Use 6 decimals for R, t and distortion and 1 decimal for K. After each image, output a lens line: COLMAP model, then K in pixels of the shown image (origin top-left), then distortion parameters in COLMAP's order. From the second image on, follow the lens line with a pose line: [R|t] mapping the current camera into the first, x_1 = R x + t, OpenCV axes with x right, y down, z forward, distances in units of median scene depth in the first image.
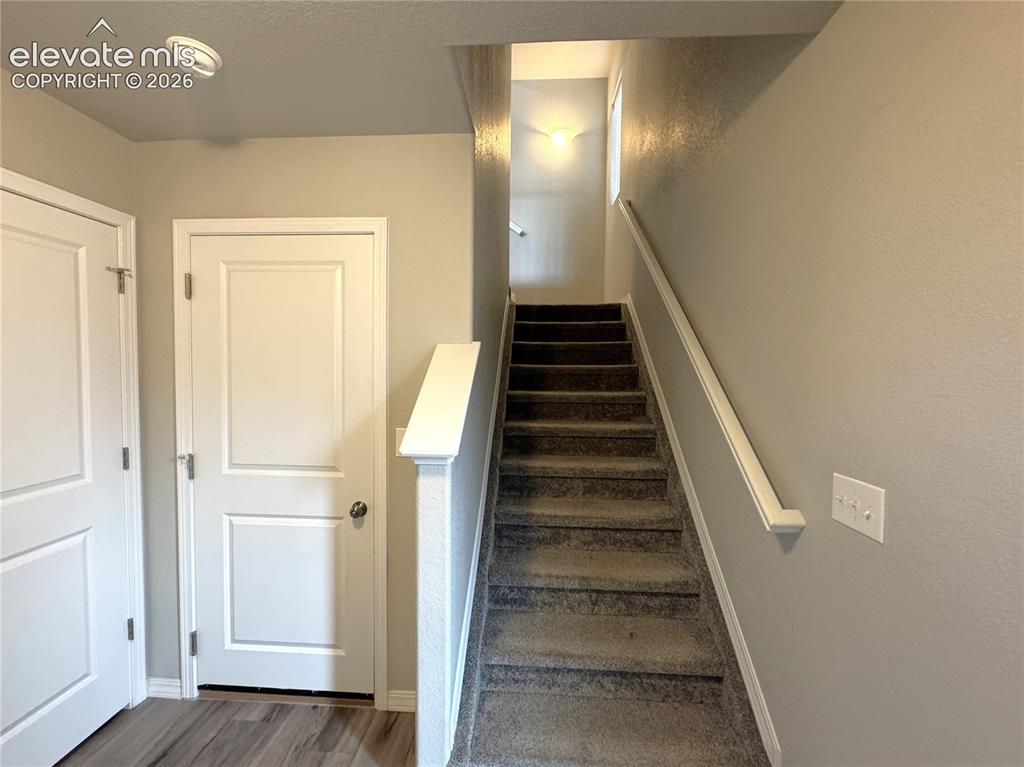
lens RADIAL K [[436.3, 0, 511.2], [0, 436.3, 382.4], [0, 0, 1]] dist [-0.002376, 0.000579]
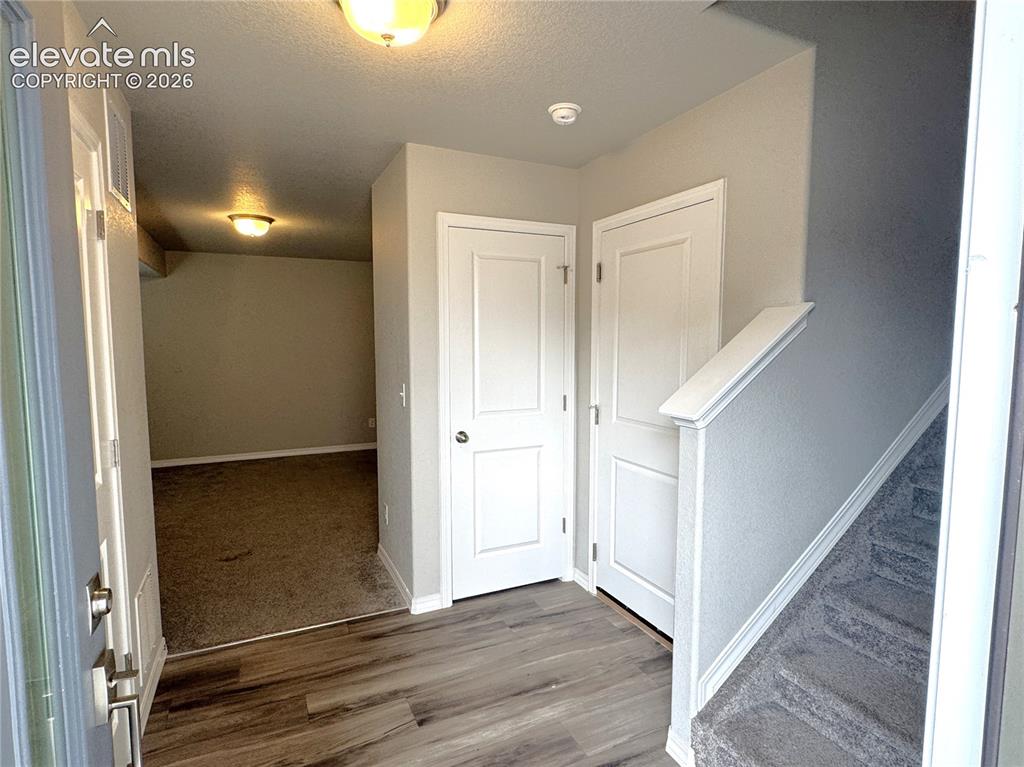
lens RADIAL K [[551.7, 0, 512.0], [0, 551.7, 383.5], [0, 0, 1]] dist [0.003273, 0.000196]
pose [[0.486424, 0.065351, -0.871275, 0.559994], [-0.030073, 0.997860, 0.058056, 0.015694], [0.873205, -0.002038, 0.487349, -0.006698]]
